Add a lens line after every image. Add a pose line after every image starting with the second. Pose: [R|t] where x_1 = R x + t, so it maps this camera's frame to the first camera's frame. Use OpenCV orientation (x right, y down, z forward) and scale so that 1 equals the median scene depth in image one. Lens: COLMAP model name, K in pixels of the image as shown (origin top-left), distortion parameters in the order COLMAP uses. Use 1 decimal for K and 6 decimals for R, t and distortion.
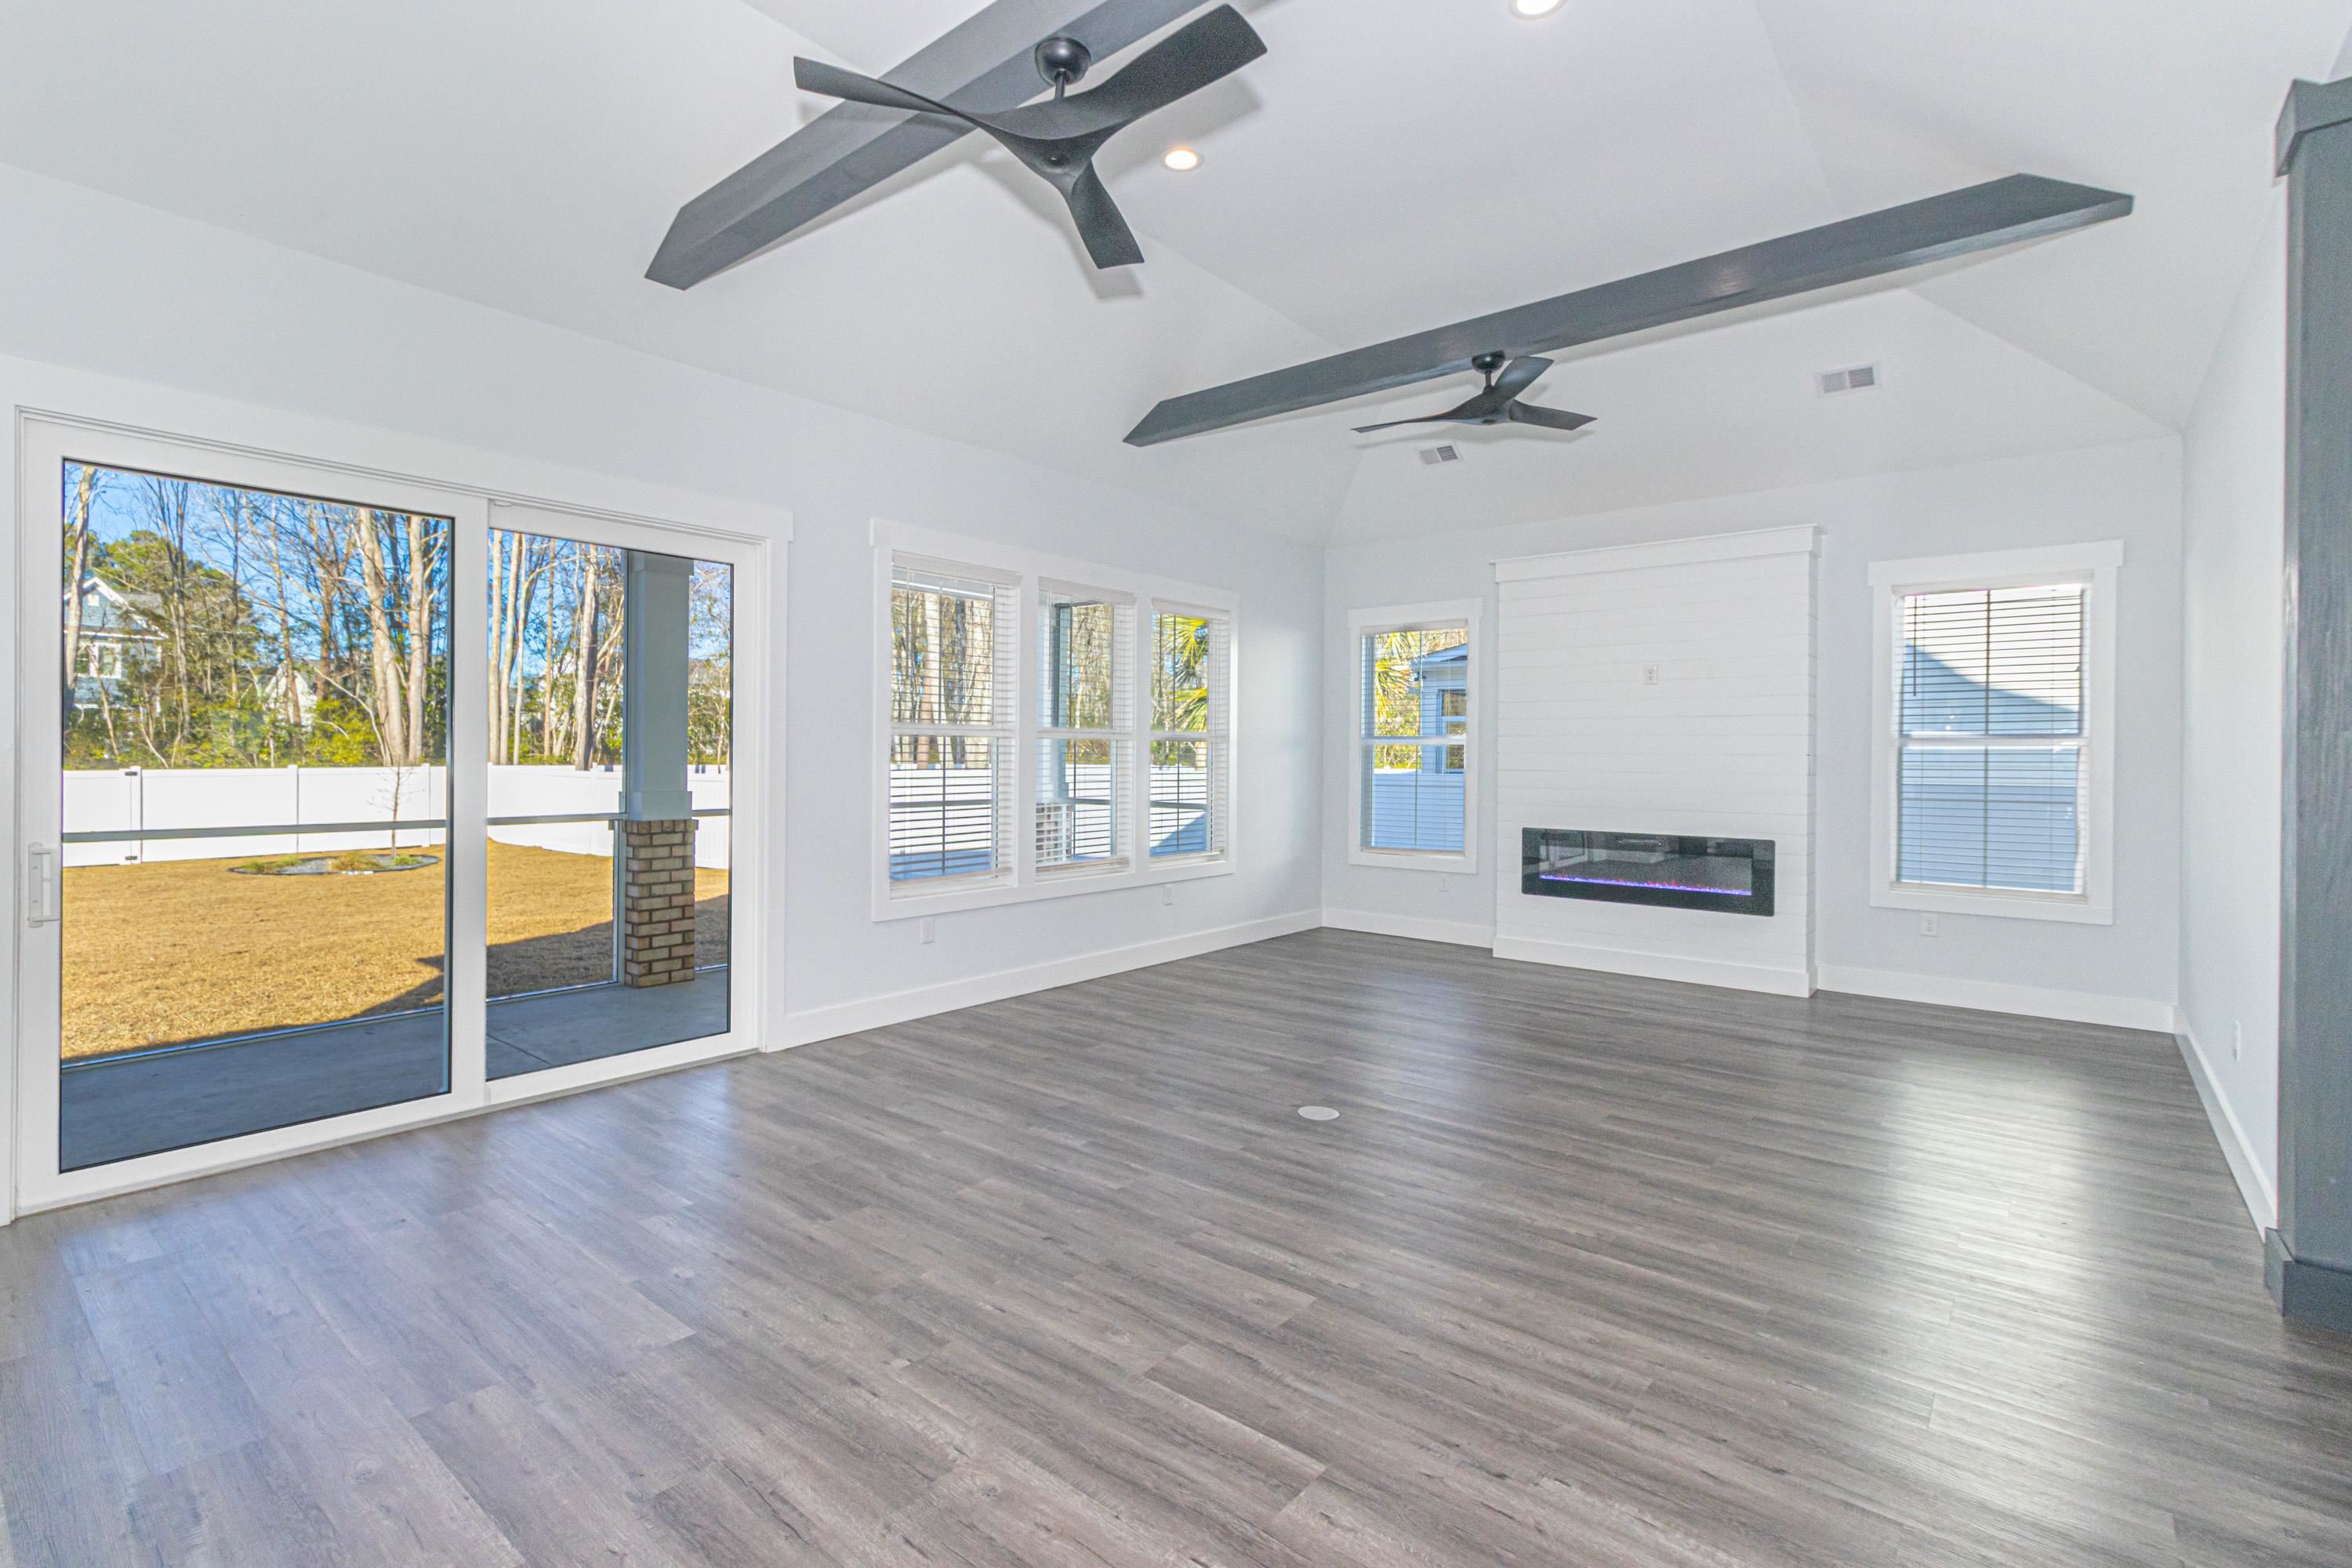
lens RADIAL K [[1092.1, 0, 1131.3], [0, 1092.1, 766.5], [0, 0, 1]] dist [0.001336, 0.000221]
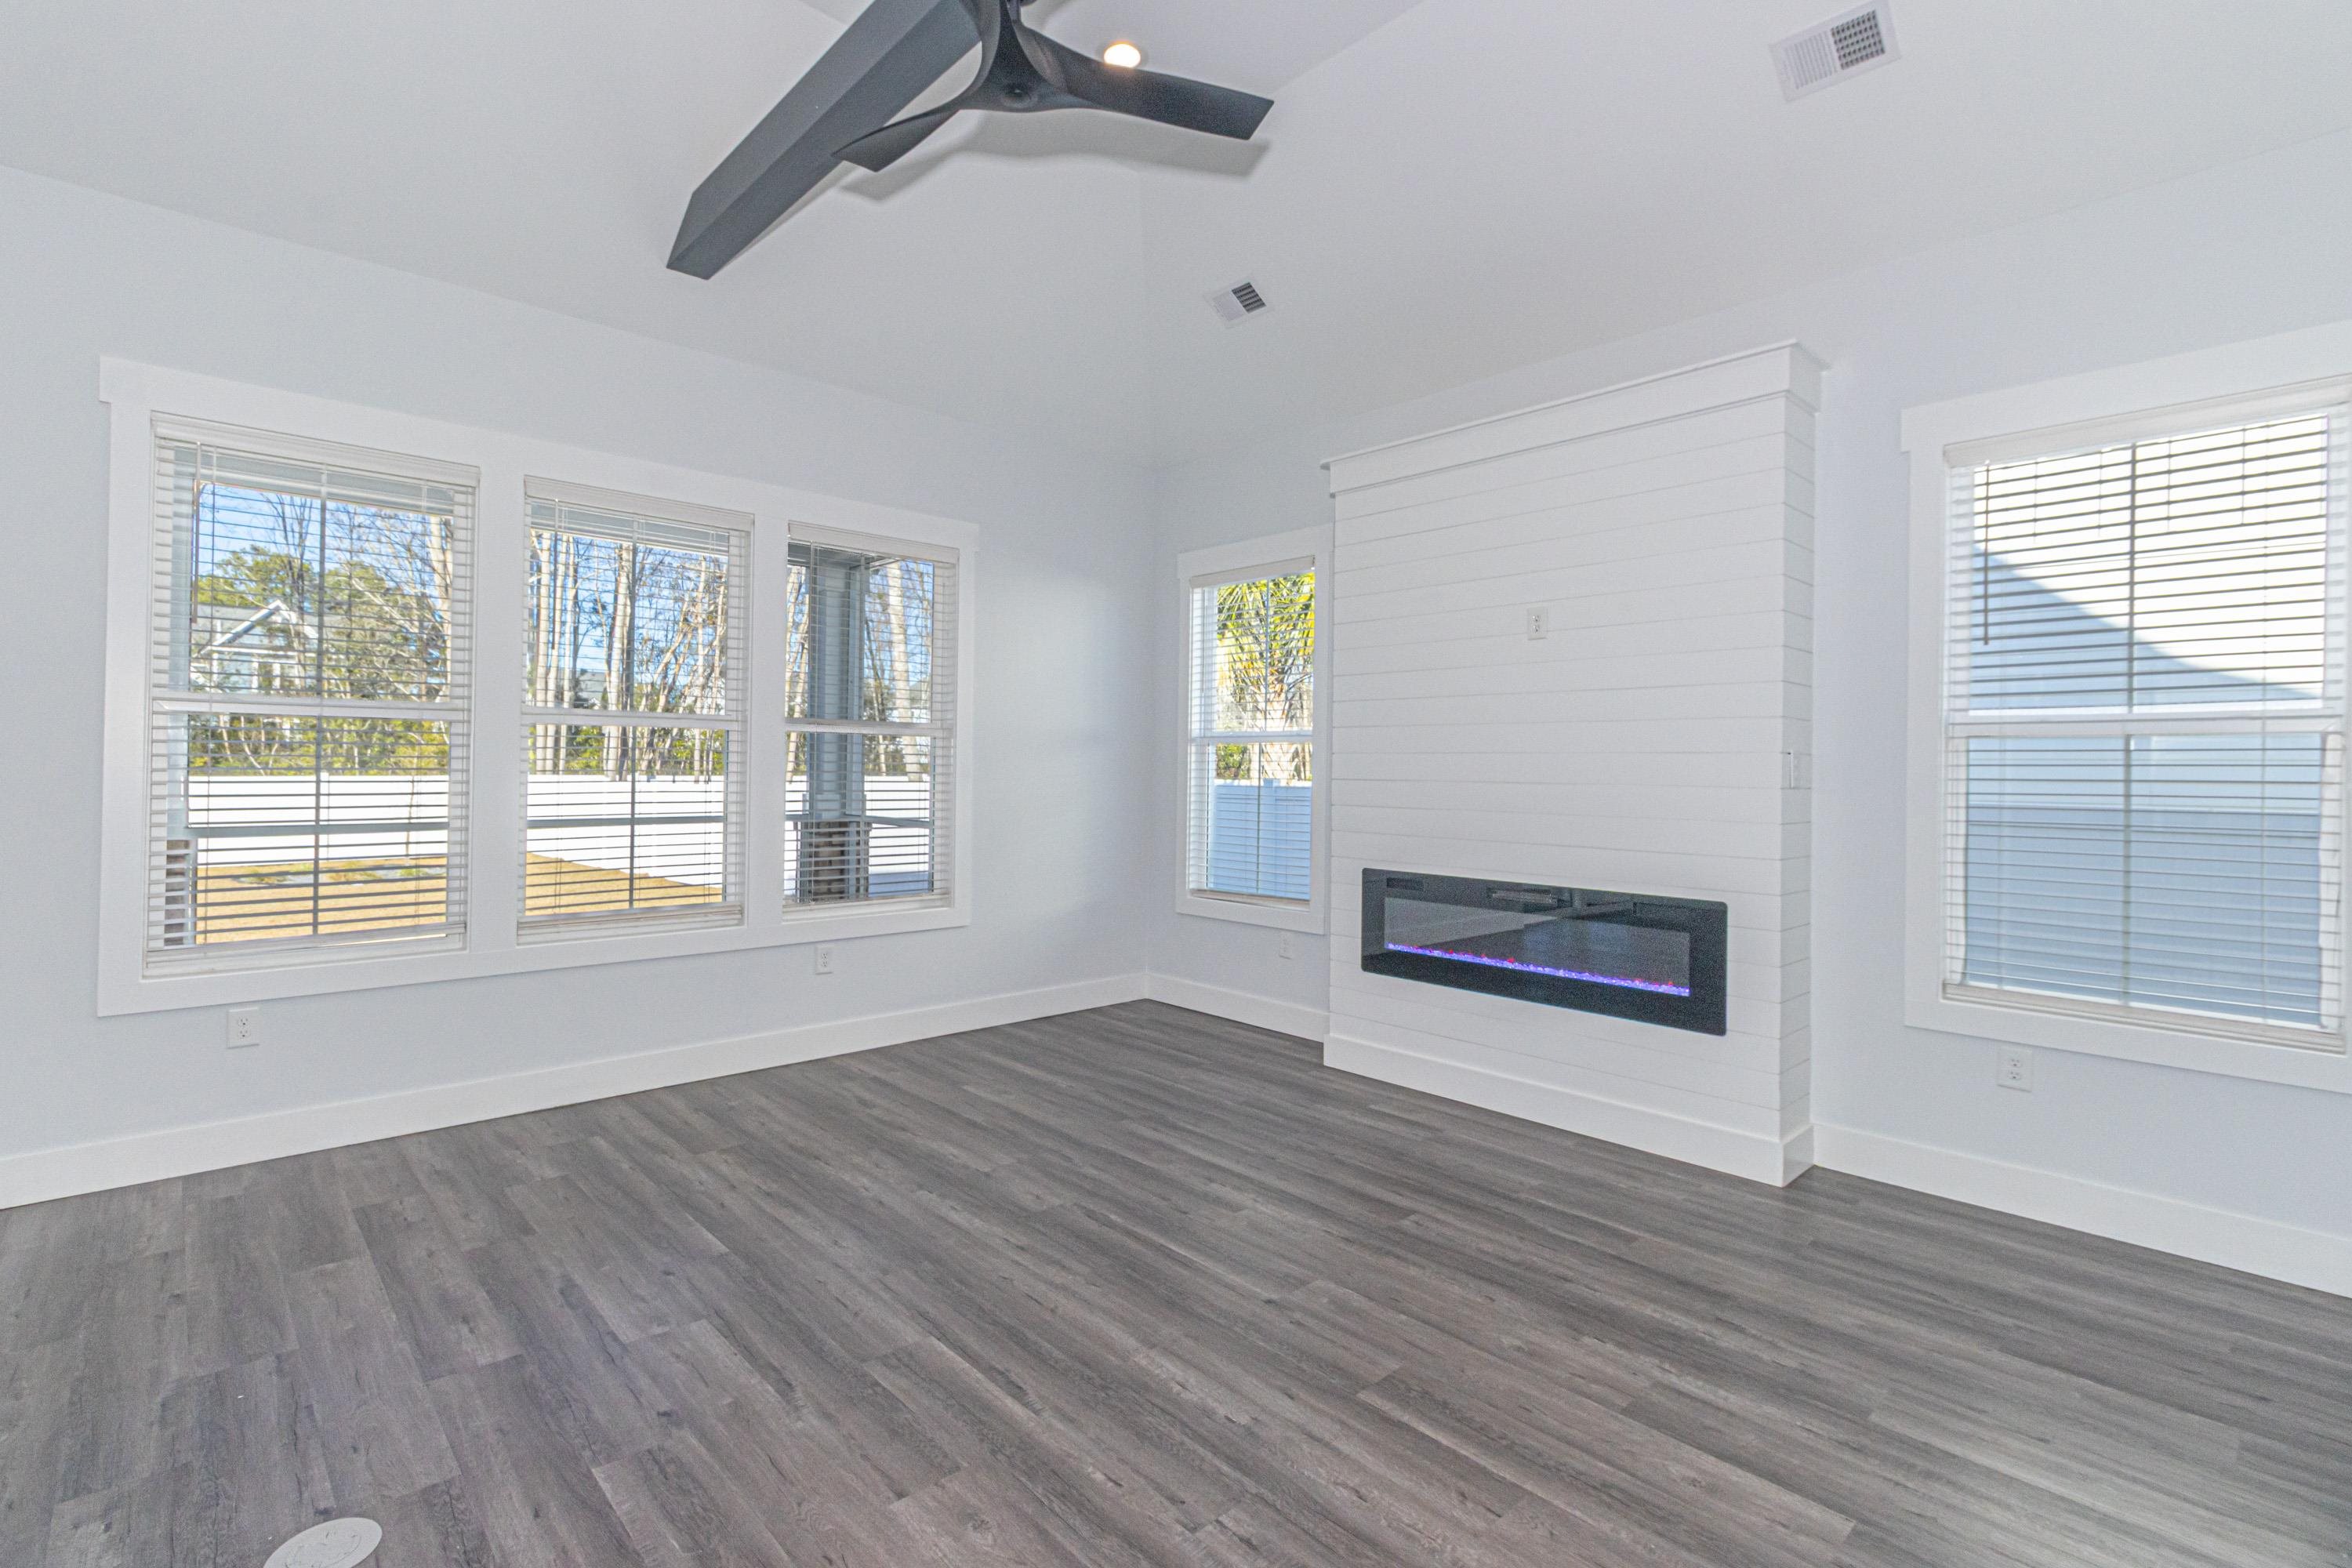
lens RADIAL K [[1084.0, 0, 1160.2], [0, 1084.0, 767.2], [0, 0, 1]] dist [0.007214, 0.000300]
pose [[0.992567, 0.004607, -0.121611, 0.575124], [-0.006299, 0.999889, -0.013525, 0.010265], [0.121536, 0.014190, 0.992486, 0.631186]]
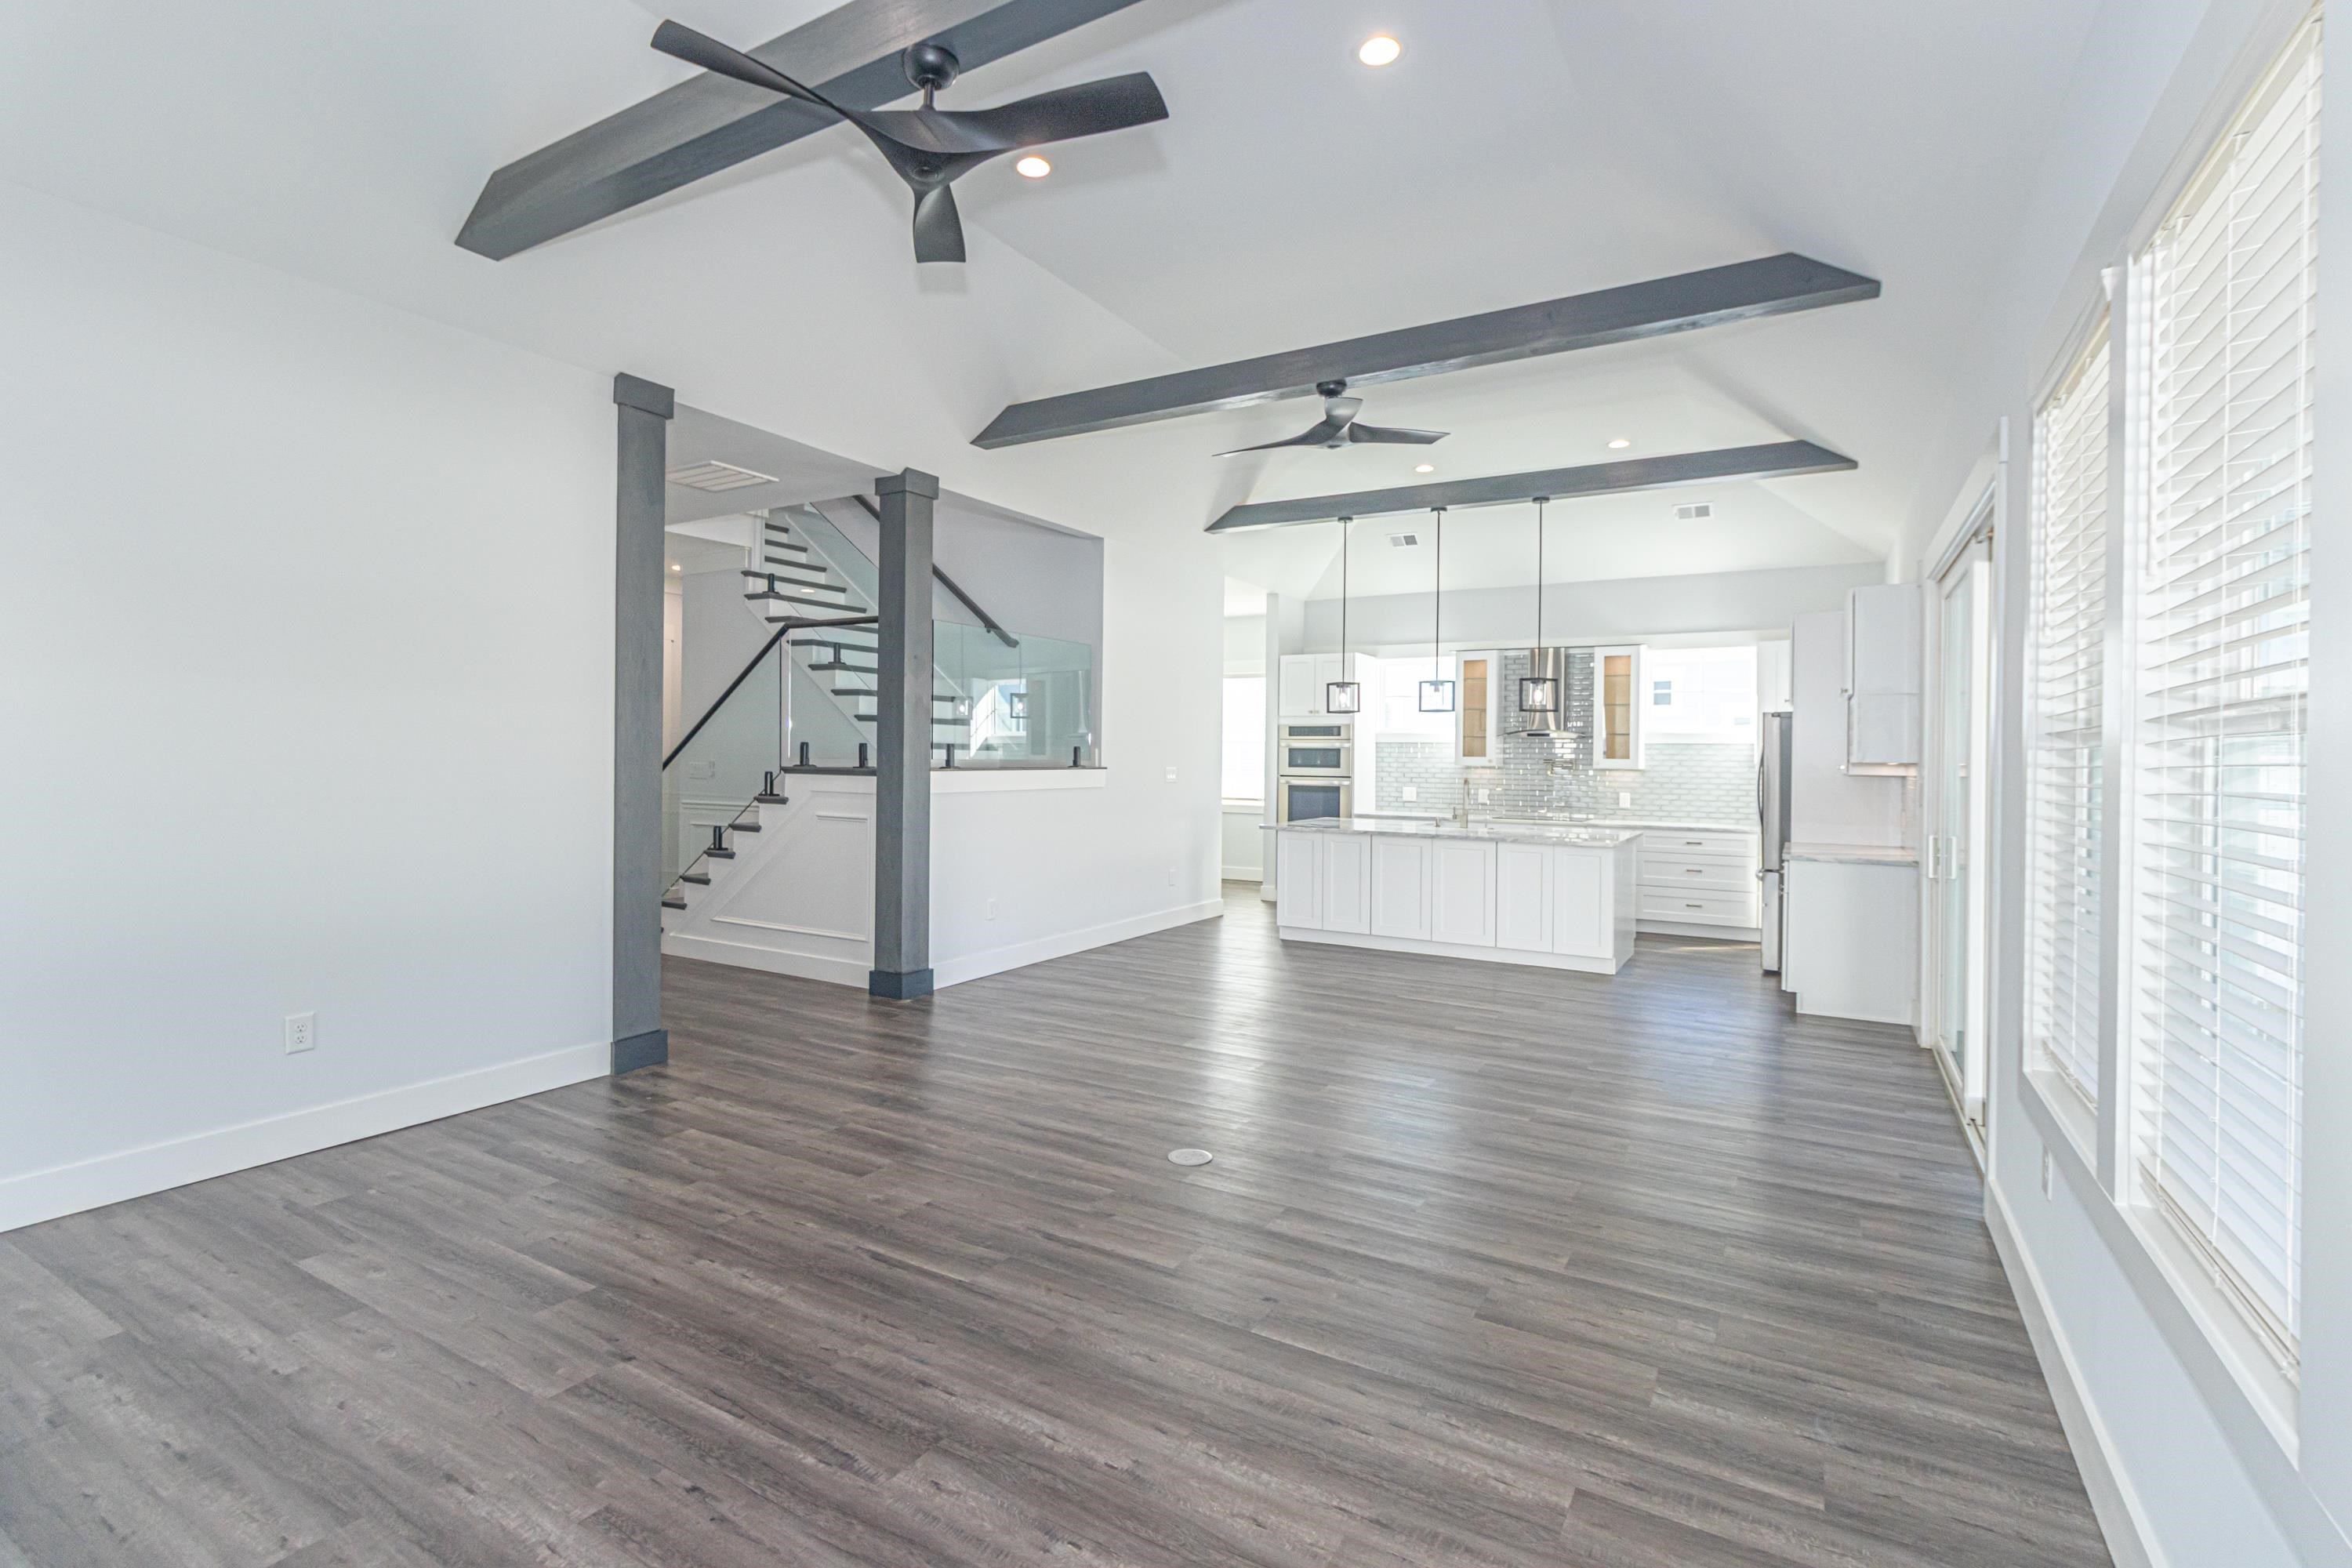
lens RADIAL K [[1081.5, 0, 1155.3], [0, 1081.5, 759.8], [0, 0, 1]] dist [-0.001254, -0.000397]
pose [[-0.985789, -0.019641, -0.166835, 0.373713], [-0.021943, 0.999688, 0.011966, -0.029195], [0.166548, 0.015457, -0.985912, 1.968875]]
